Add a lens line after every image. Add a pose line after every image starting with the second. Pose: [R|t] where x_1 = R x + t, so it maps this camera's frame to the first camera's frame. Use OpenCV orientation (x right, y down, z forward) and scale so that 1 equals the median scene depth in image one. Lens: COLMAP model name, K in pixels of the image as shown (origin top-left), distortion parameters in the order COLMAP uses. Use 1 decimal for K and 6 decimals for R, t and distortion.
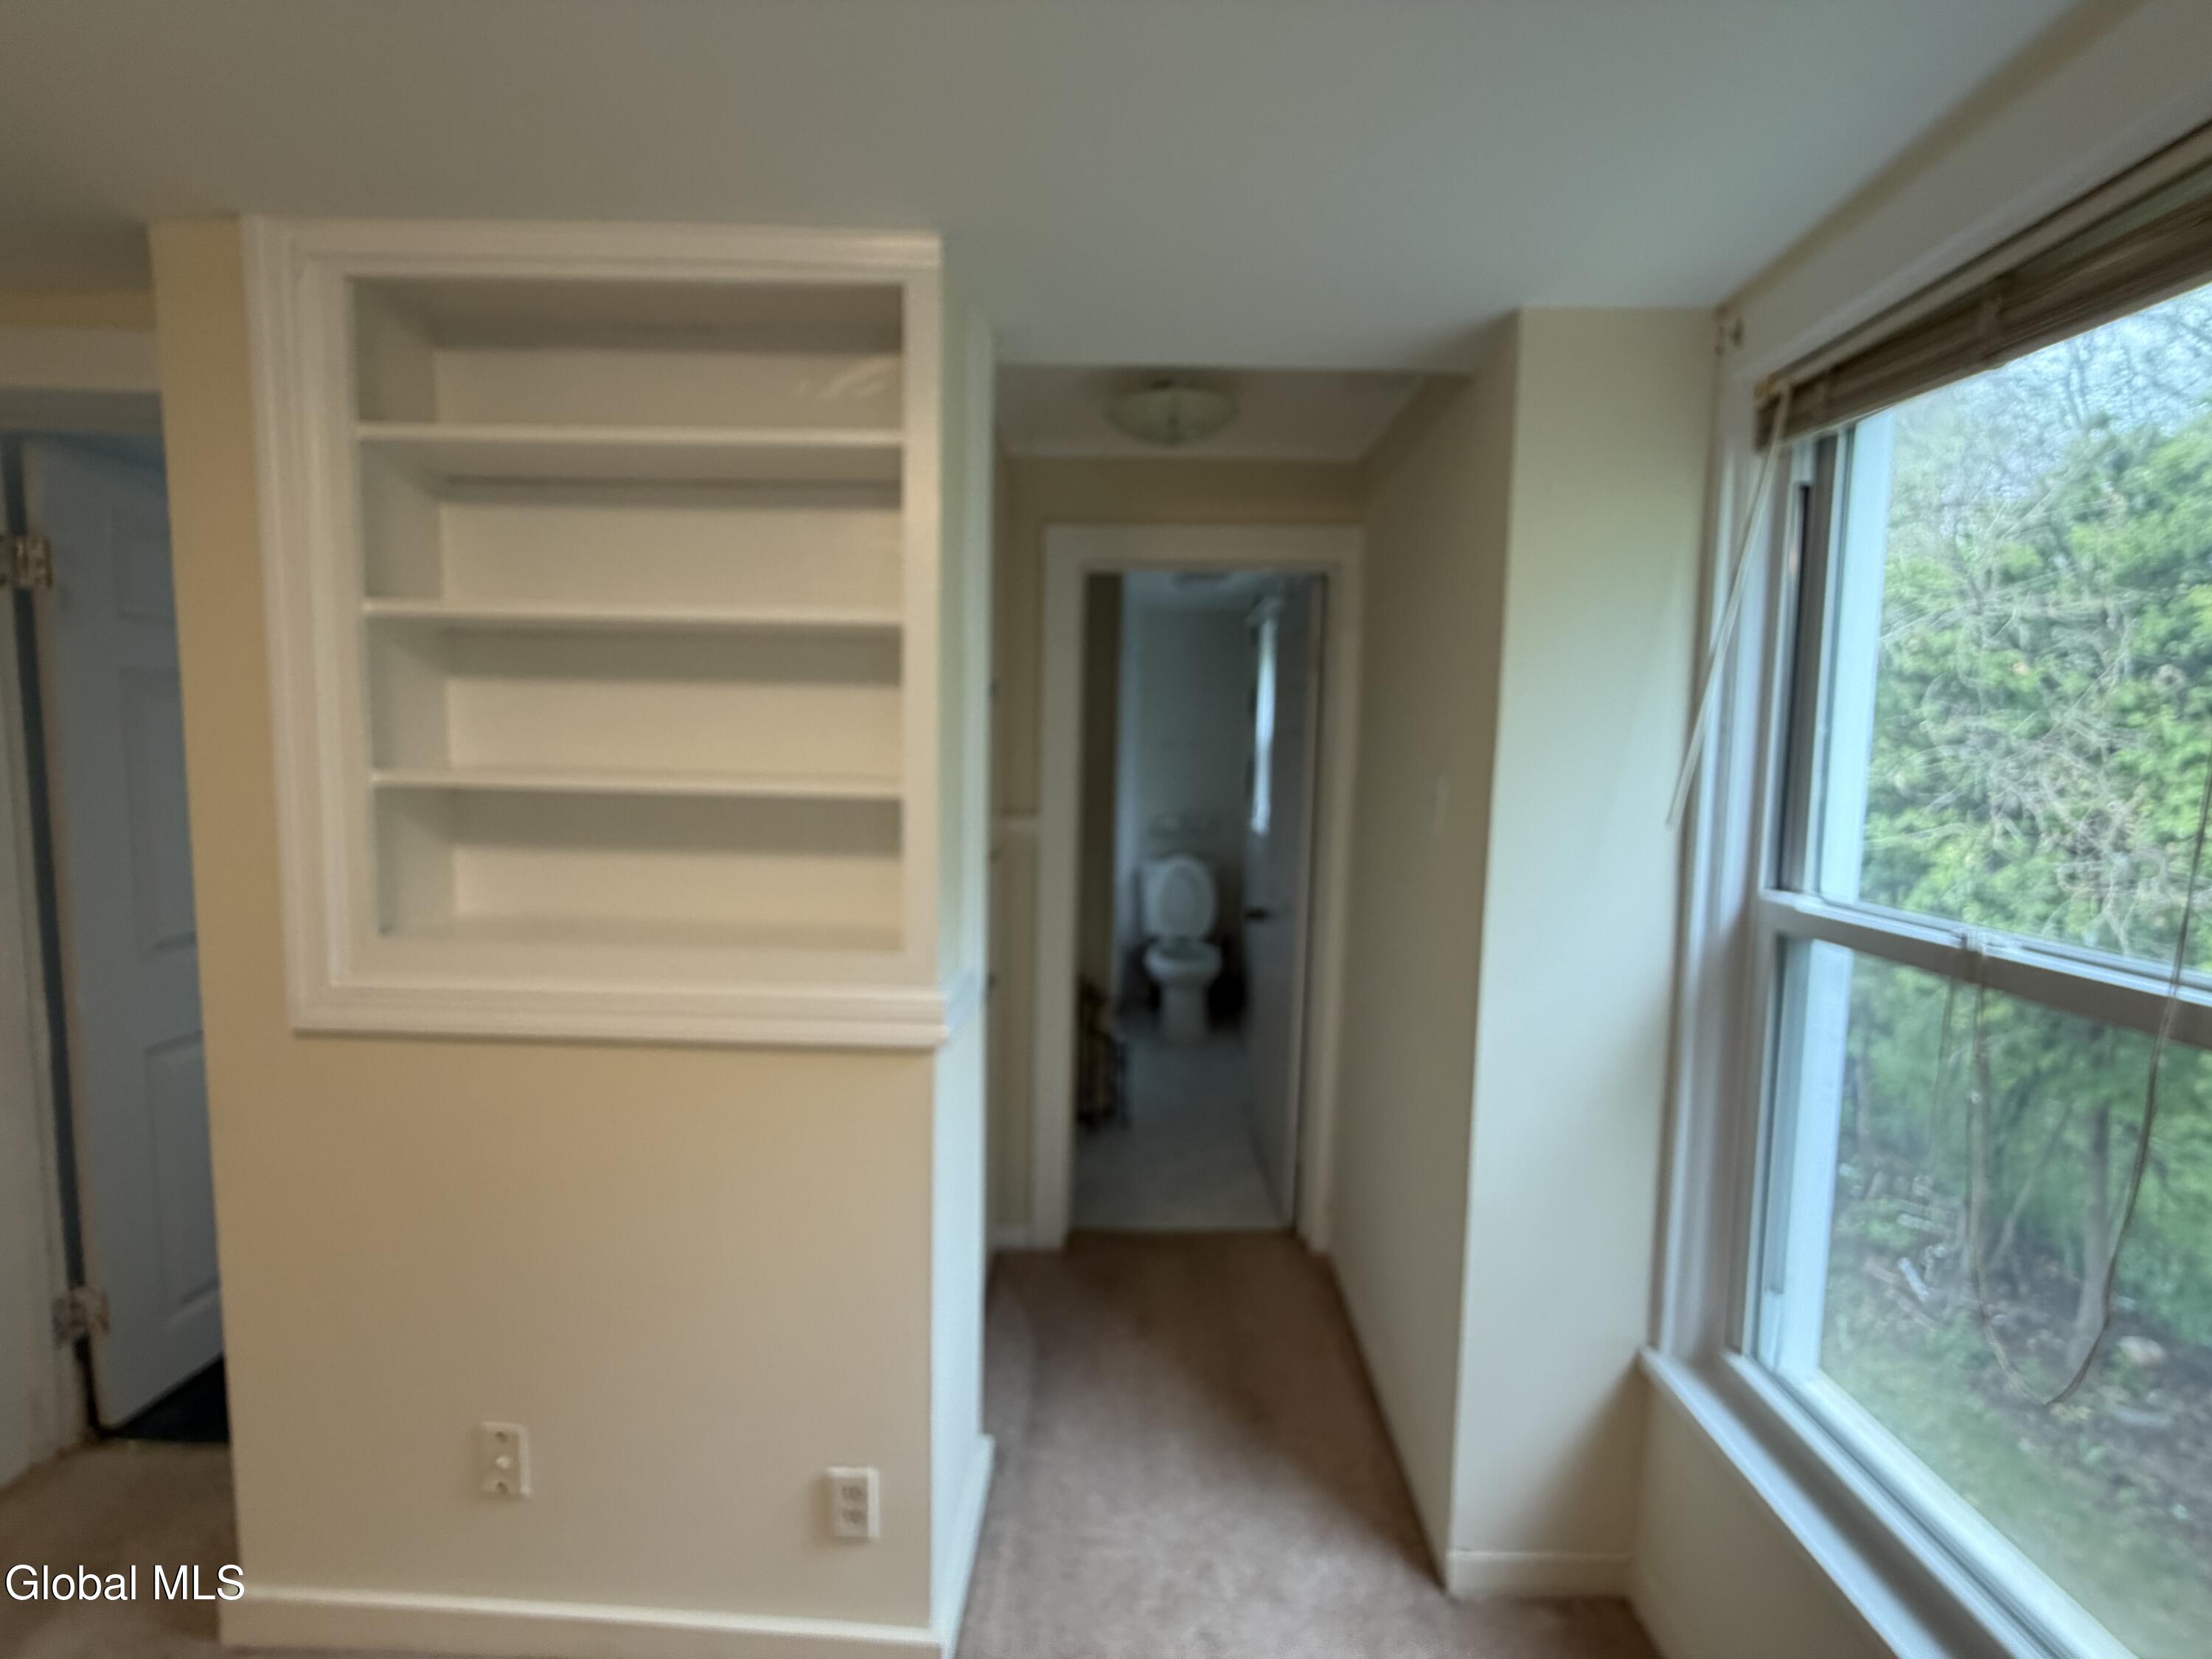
lens RADIAL K [[887.2, 0, 1106.0], [0, 887.2, 829.5], [0, 0, 1]] dist [-0.001513, -0.000051]
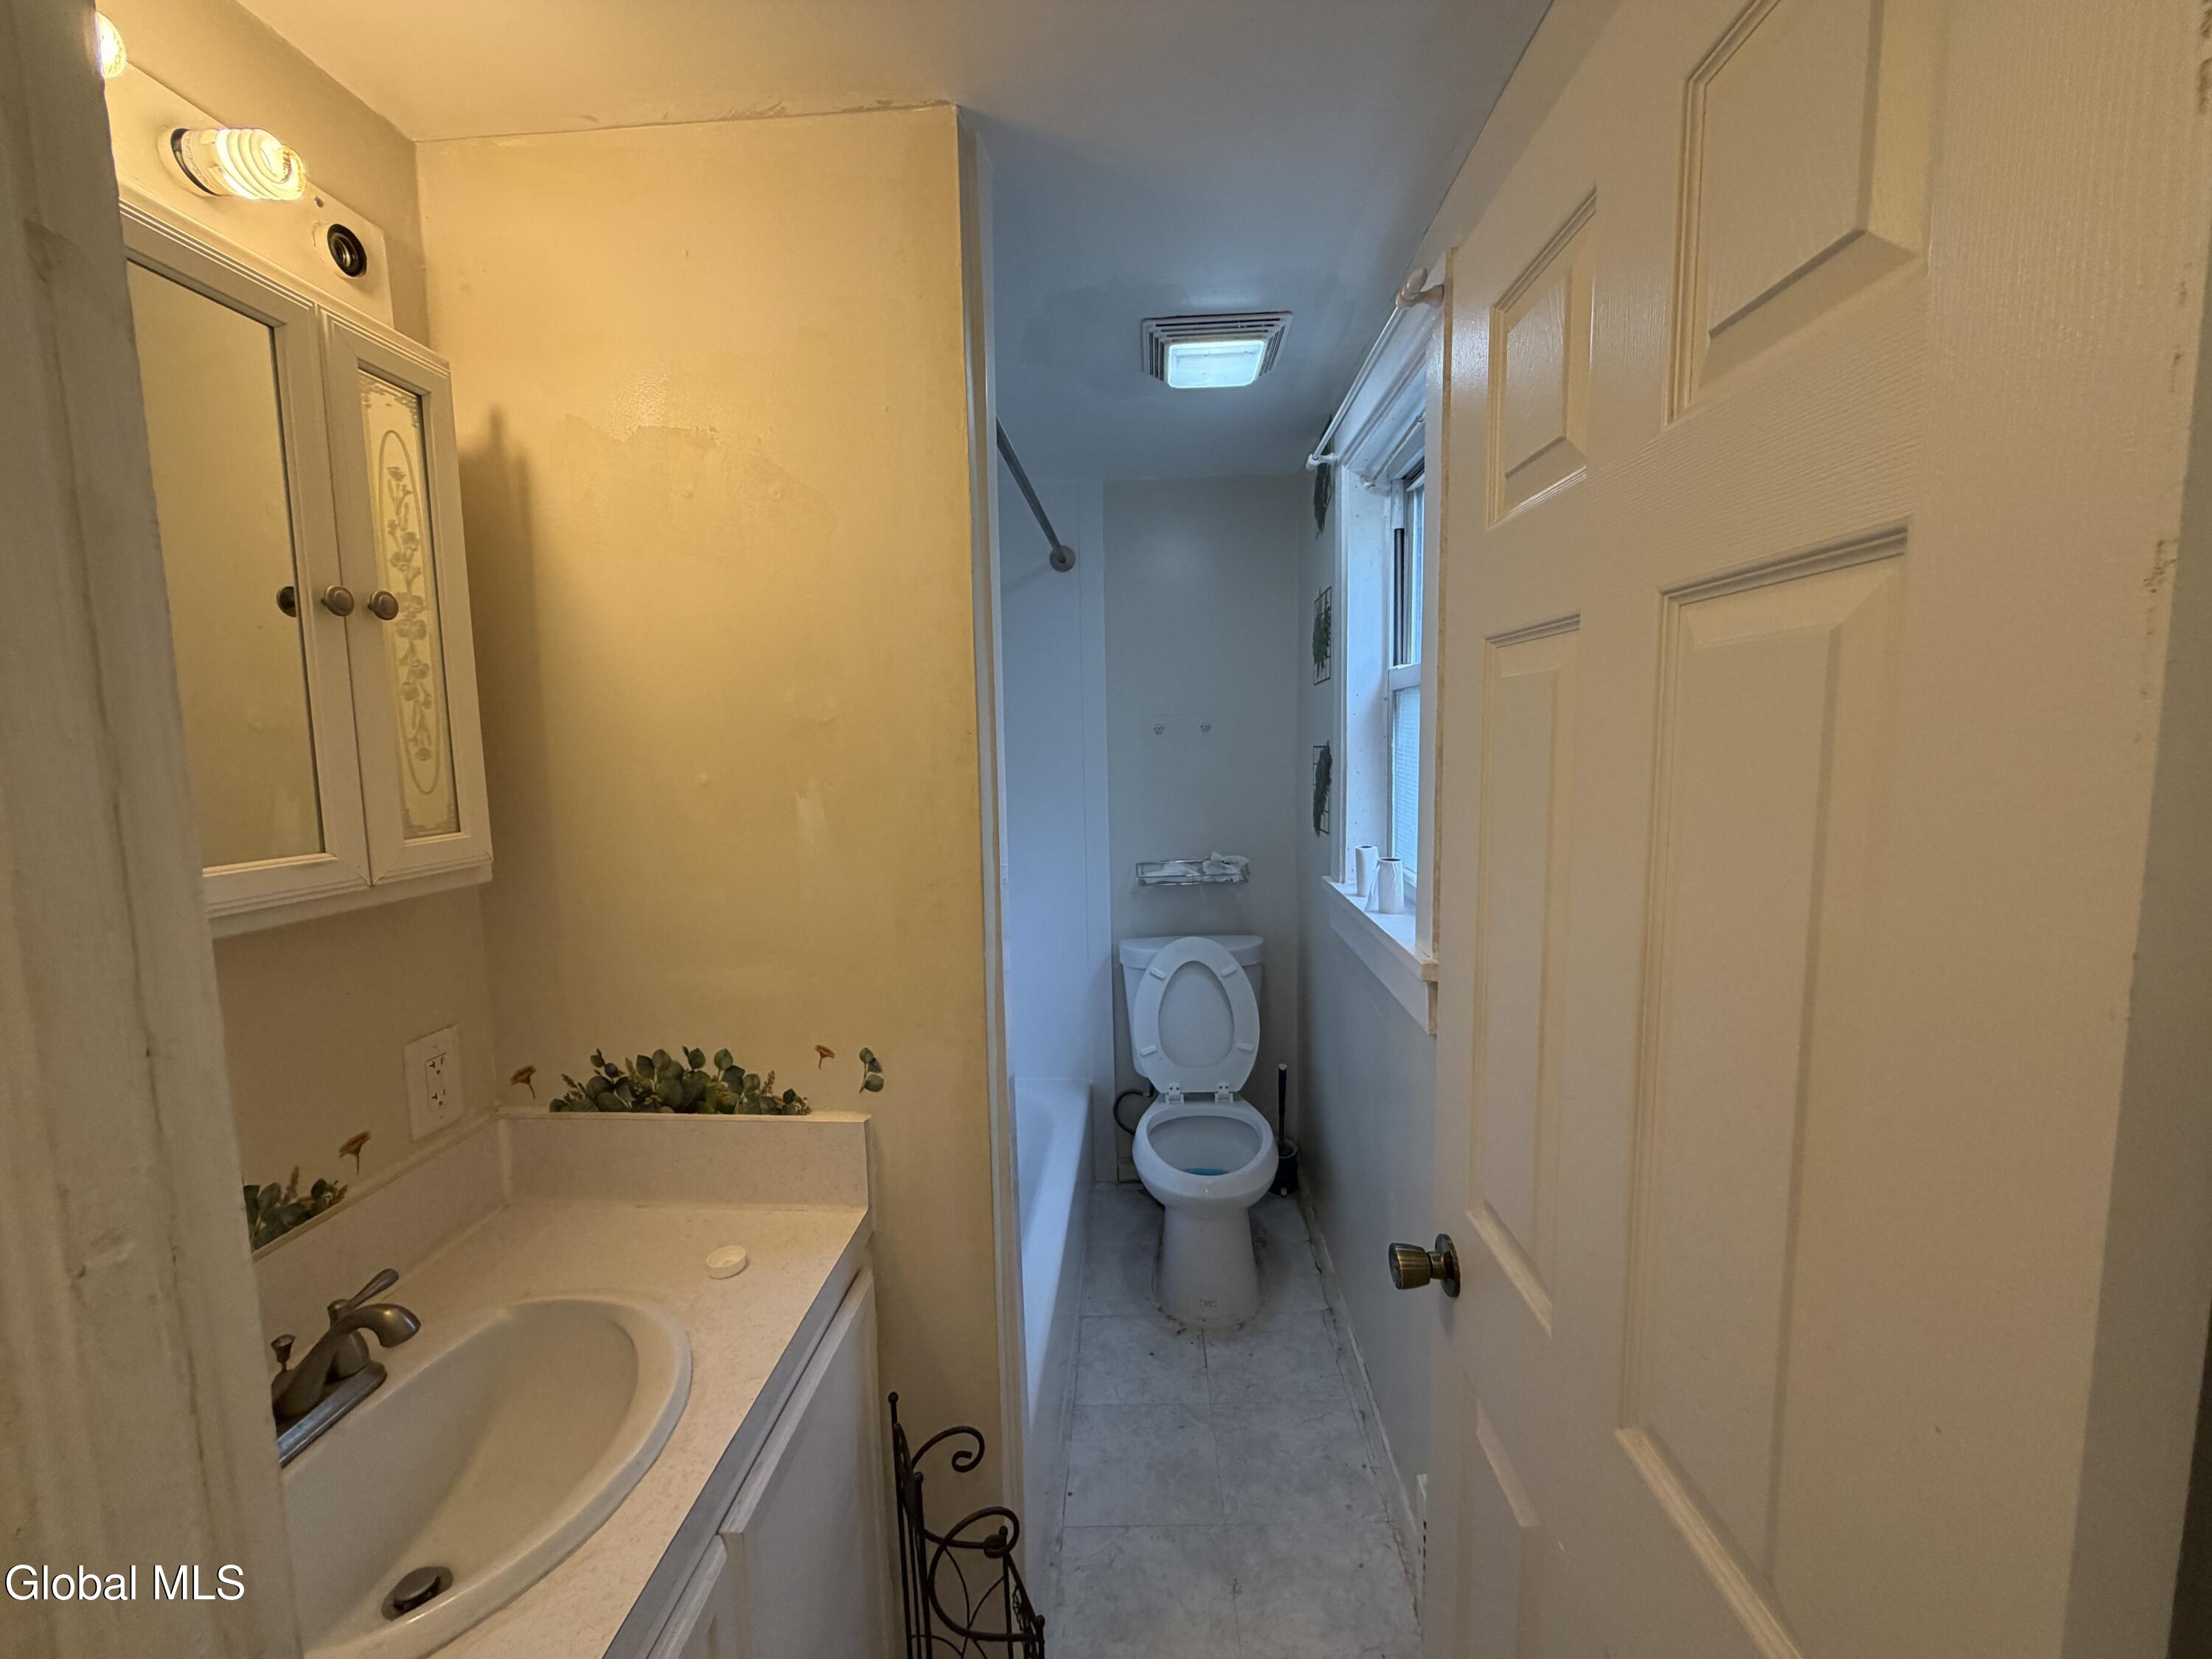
lens RADIAL K [[887.2, 0, 1106.0], [0, 887.2, 829.5], [0, 0, 1]] dist [-0.001513, -0.000051]
pose [[0.999026, -0.040377, -0.017819, 0.089205], [0.040570, 0.999120, 0.010617, -0.086850], [0.017375, -0.011329, 0.999785, 0.939817]]
